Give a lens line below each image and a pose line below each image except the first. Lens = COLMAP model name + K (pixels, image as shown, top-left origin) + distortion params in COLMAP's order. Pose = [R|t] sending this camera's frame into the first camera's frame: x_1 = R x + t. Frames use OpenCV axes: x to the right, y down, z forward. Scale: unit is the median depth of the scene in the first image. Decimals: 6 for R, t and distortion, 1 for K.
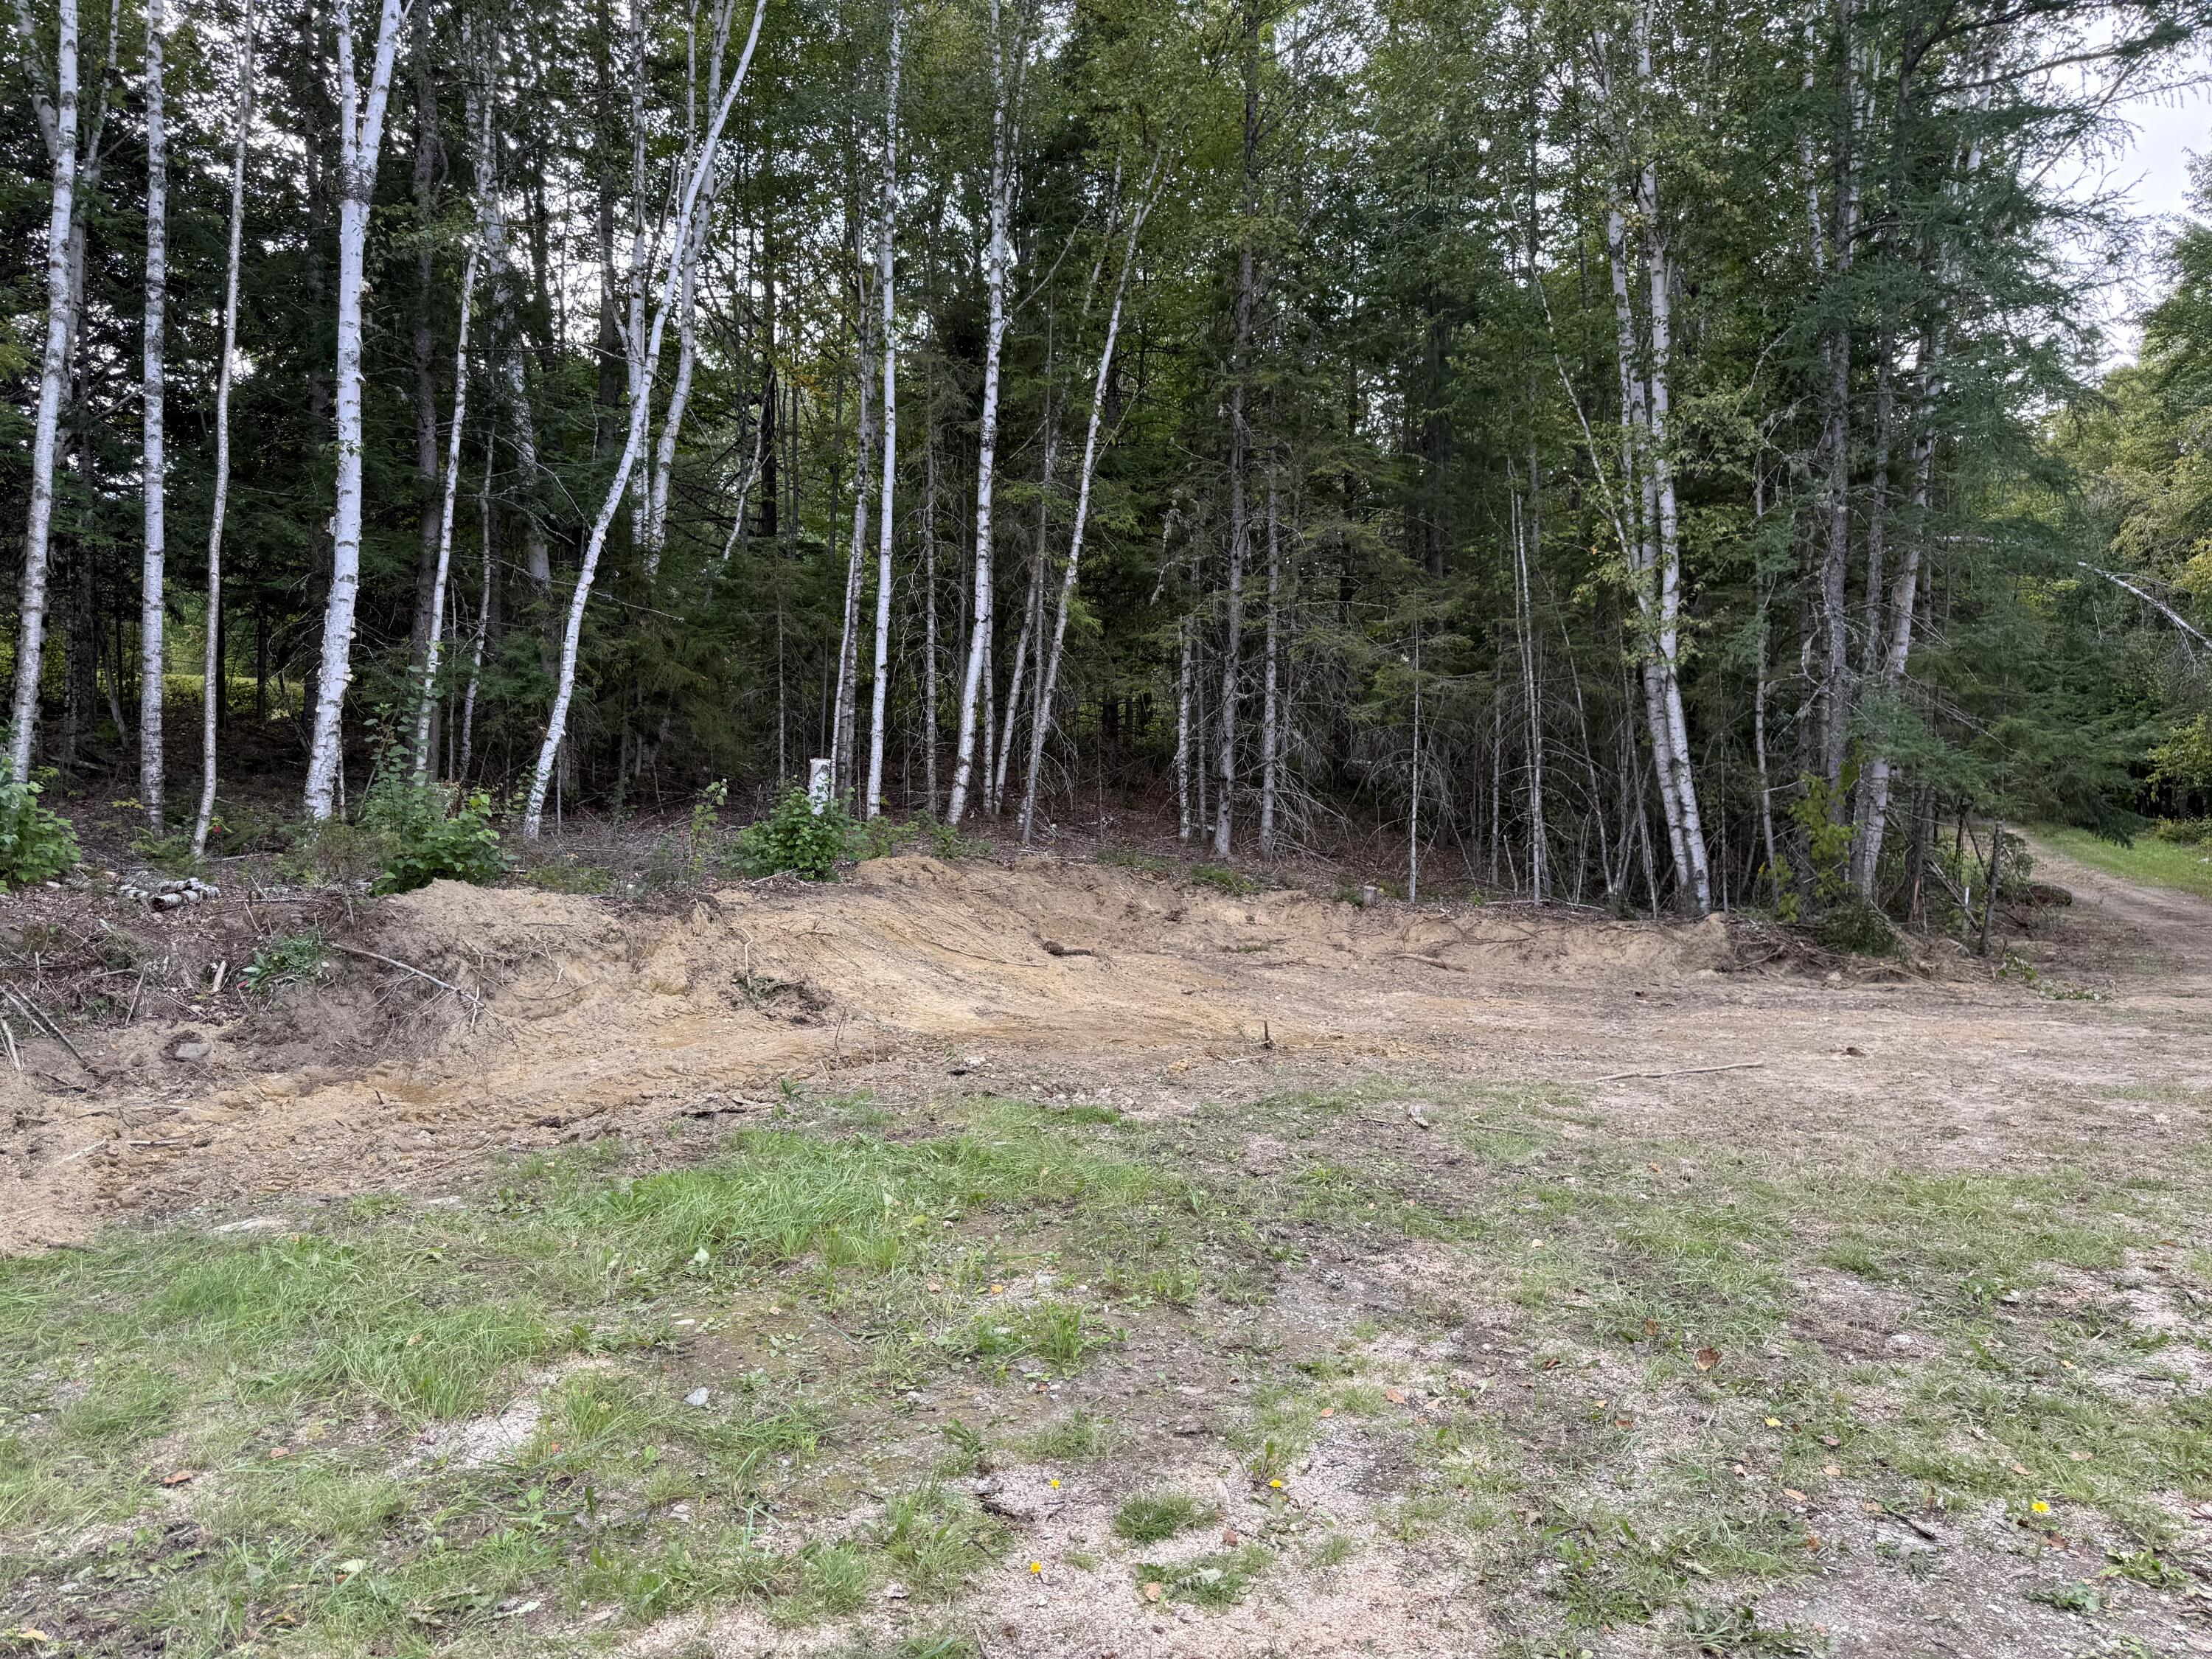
lens RADIAL K [[1690.5, 0, 1099.4], [0, 1690.5, 832.6], [0, 0, 1]] dist [0.189753, -0.379089]
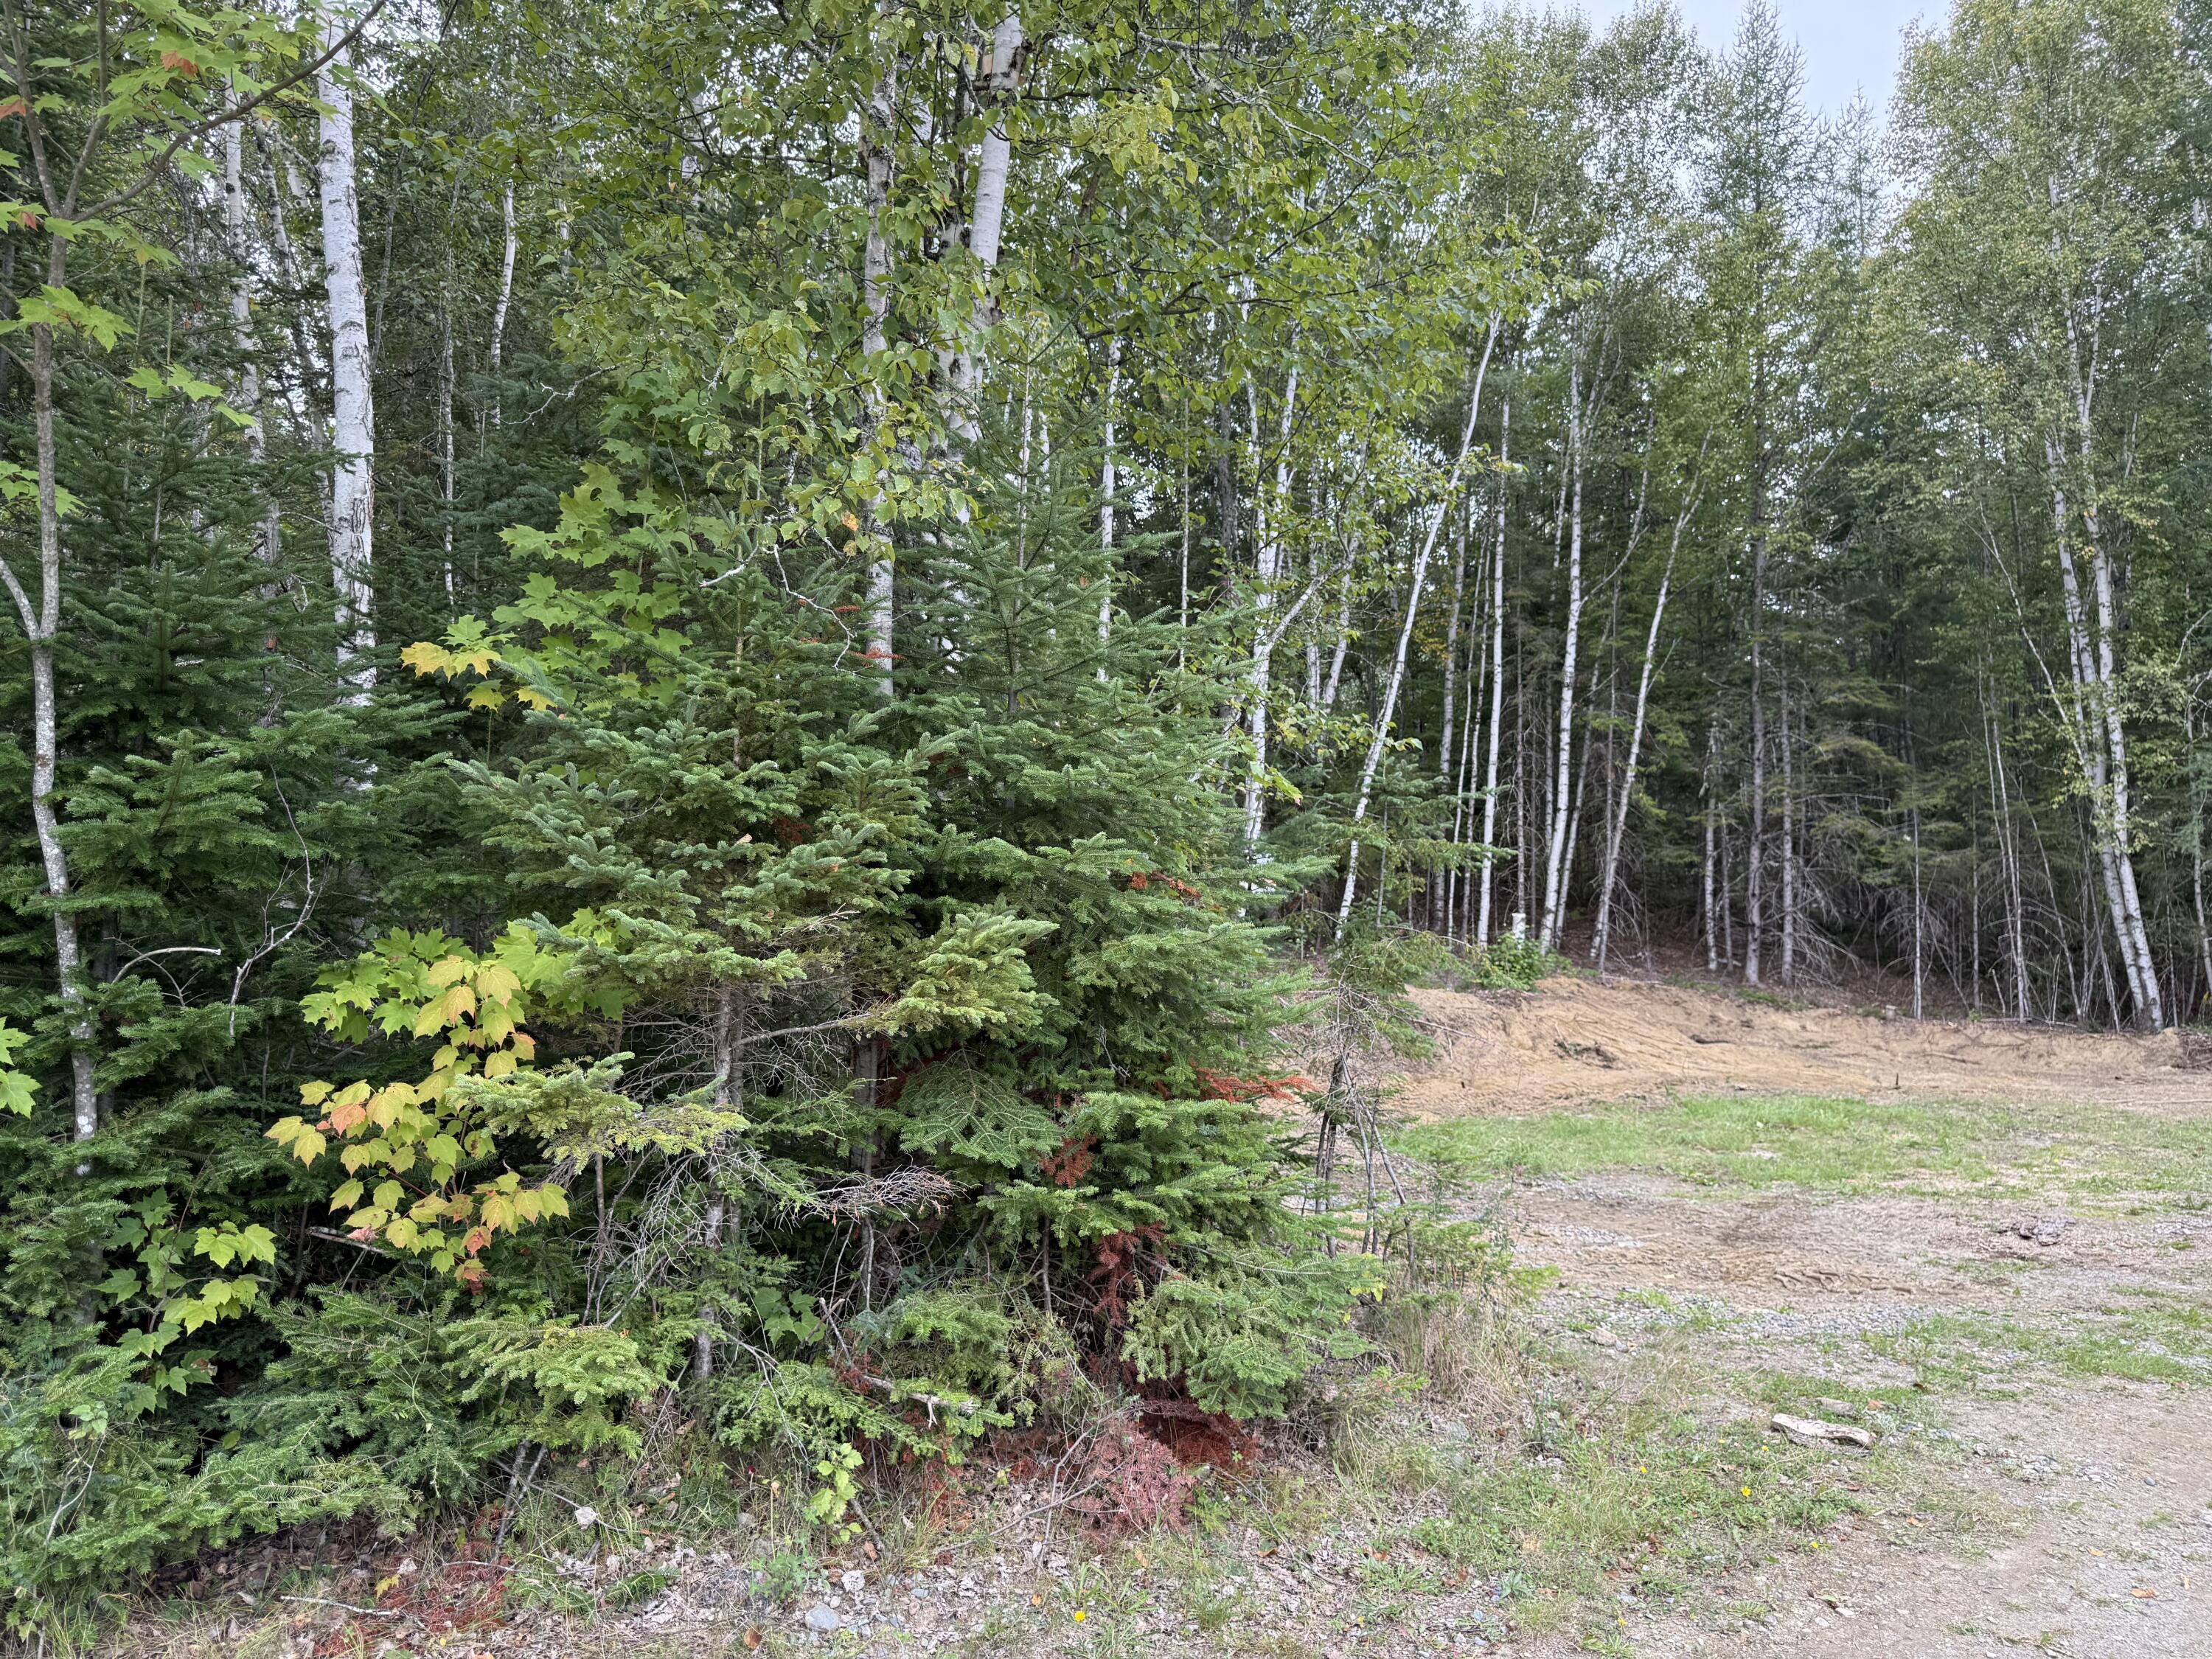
lens RADIAL K [[1530.8, 0, 1135.6], [0, 1530.8, 832.2], [0, 0, 1]] dist [0.031048, -0.052008]
pose [[0.971867, -0.008164, -0.235388, -0.134251], [-0.011734, 0.996480, -0.083006, 0.001807], [0.235238, 0.083433, 0.968350, -0.344195]]
